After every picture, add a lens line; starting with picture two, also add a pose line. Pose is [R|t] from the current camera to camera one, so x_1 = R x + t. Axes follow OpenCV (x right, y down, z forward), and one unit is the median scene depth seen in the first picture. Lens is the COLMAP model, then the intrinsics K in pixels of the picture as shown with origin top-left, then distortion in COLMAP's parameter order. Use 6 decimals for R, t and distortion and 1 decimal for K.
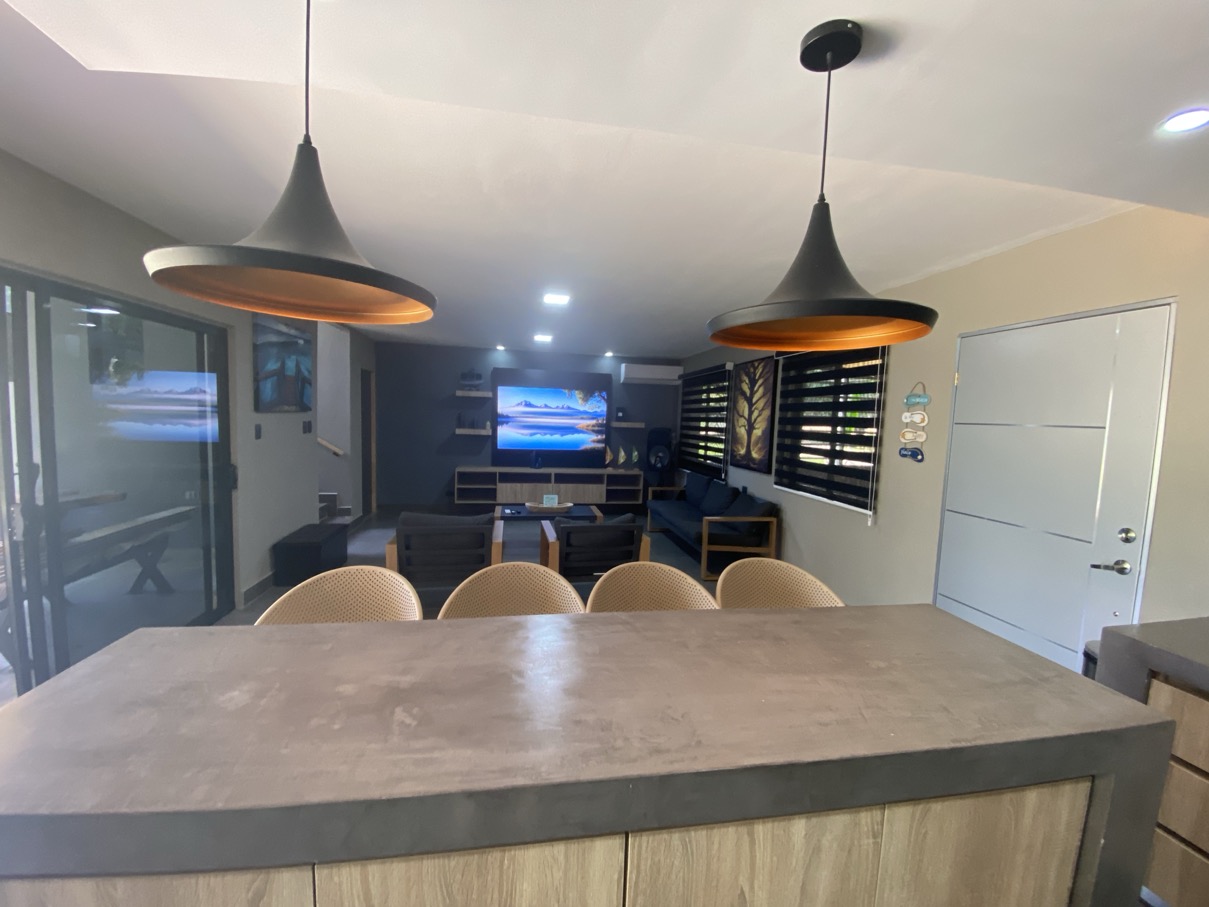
lens RADIAL K [[483.0, 0, 609.2], [0, 483.0, 454.3], [0, 0, 1]] dist [0.020417, -0.023260]
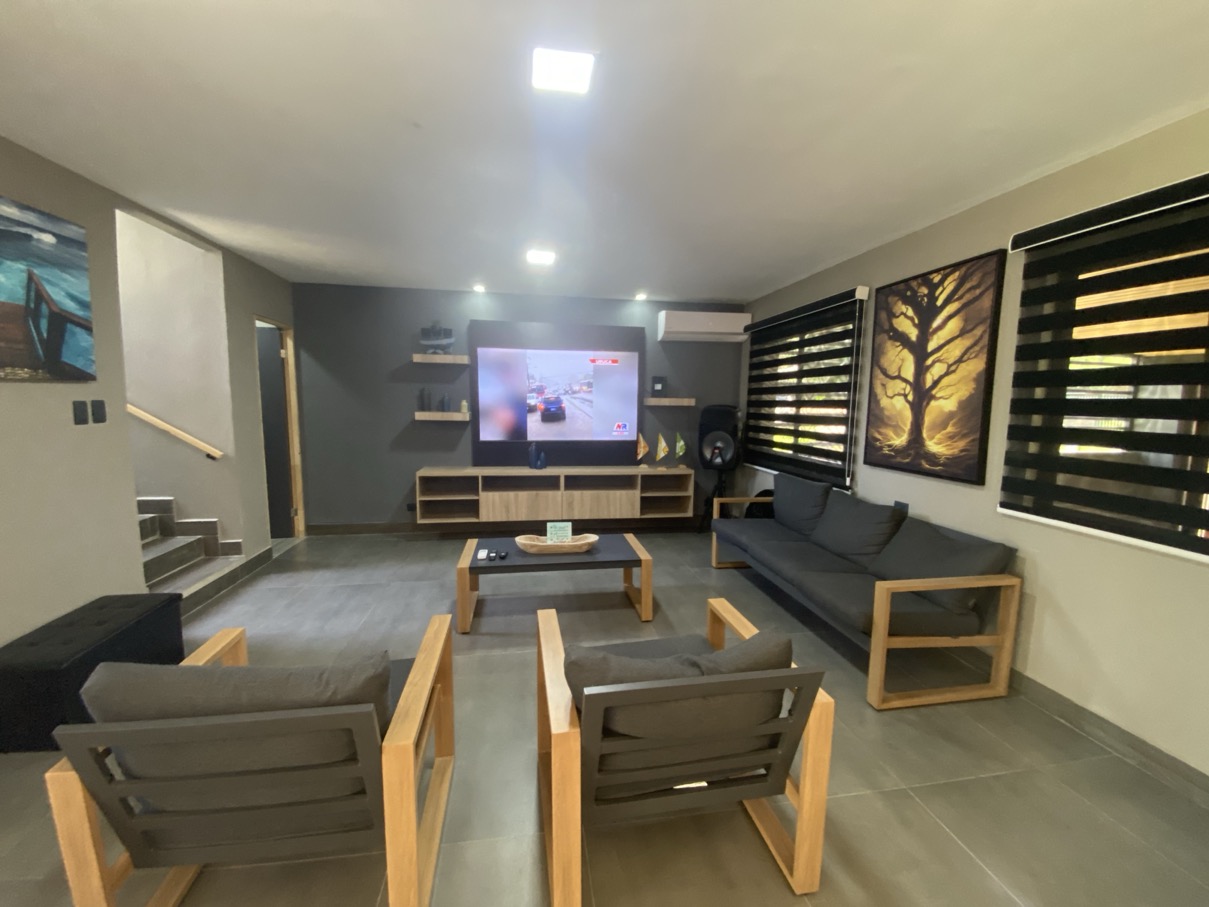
lens RADIAL K [[483.0, 0, 609.2], [0, 483.0, 454.3], [0, 0, 1]] dist [0.020417, -0.023260]
pose [[0.999678, -0.018644, -0.017226, -0.039572], [0.019202, 0.999277, 0.032810, -0.011761], [0.016602, -0.033130, 0.999313, 0.337032]]
